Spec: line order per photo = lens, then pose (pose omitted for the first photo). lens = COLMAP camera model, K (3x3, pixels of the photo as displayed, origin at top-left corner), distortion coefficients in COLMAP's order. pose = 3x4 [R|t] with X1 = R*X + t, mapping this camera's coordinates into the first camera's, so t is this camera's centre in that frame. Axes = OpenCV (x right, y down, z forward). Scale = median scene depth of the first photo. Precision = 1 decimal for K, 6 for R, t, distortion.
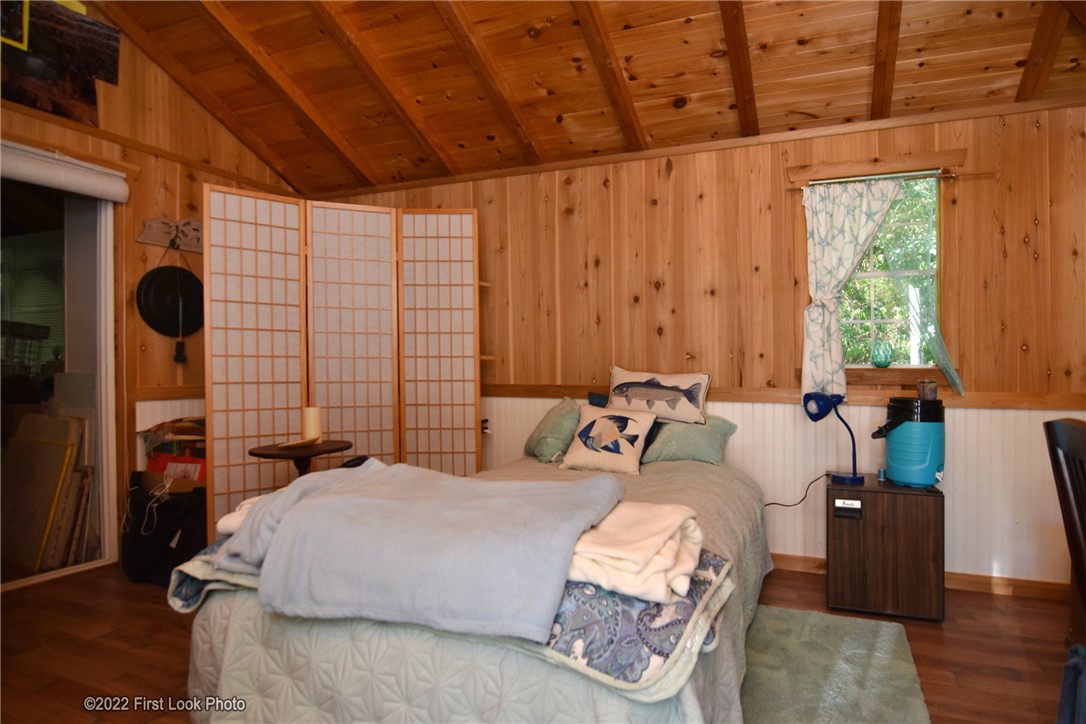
lens RADIAL K [[659.6, 0, 543.0], [0, 659.6, 362.0], [0, 0, 1]] dist [0.001271, 0.003660]
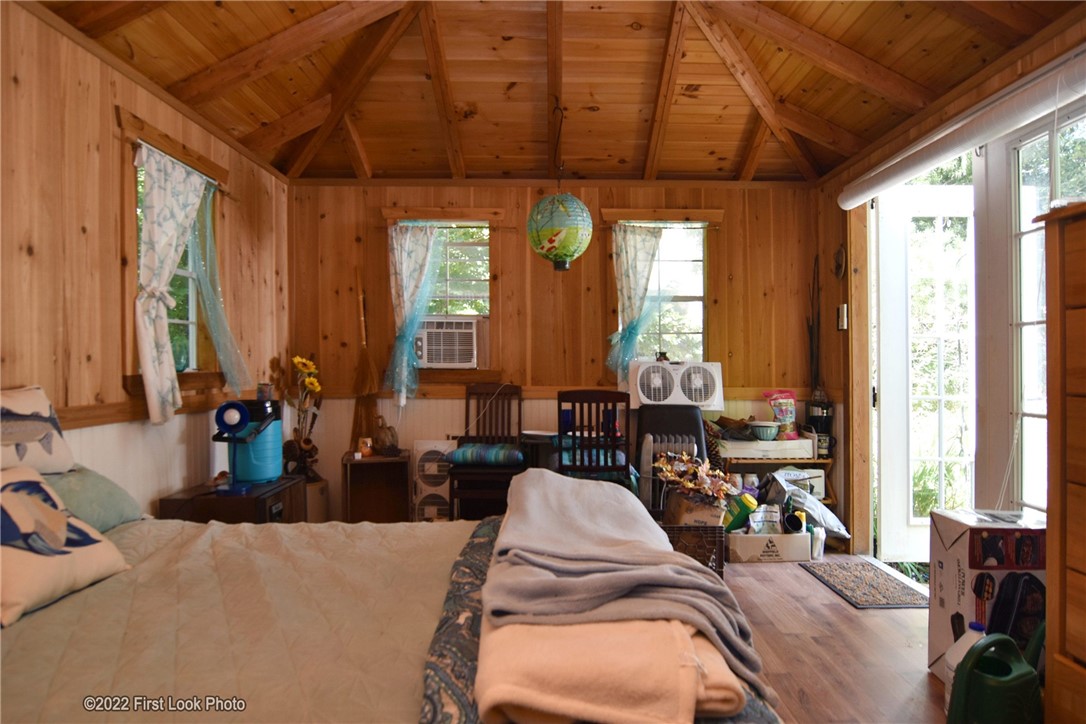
lens RADIAL K [[659.6, 0, 543.0], [0, 659.6, 362.0], [0, 0, 1]] dist [0.001271, 0.003660]
pose [[-0.424820, -0.000788, 0.905278, -0.486230], [0.001609, 0.999997, 0.001625, -0.006176], [-0.905276, 0.002147, -0.424818, 0.855667]]
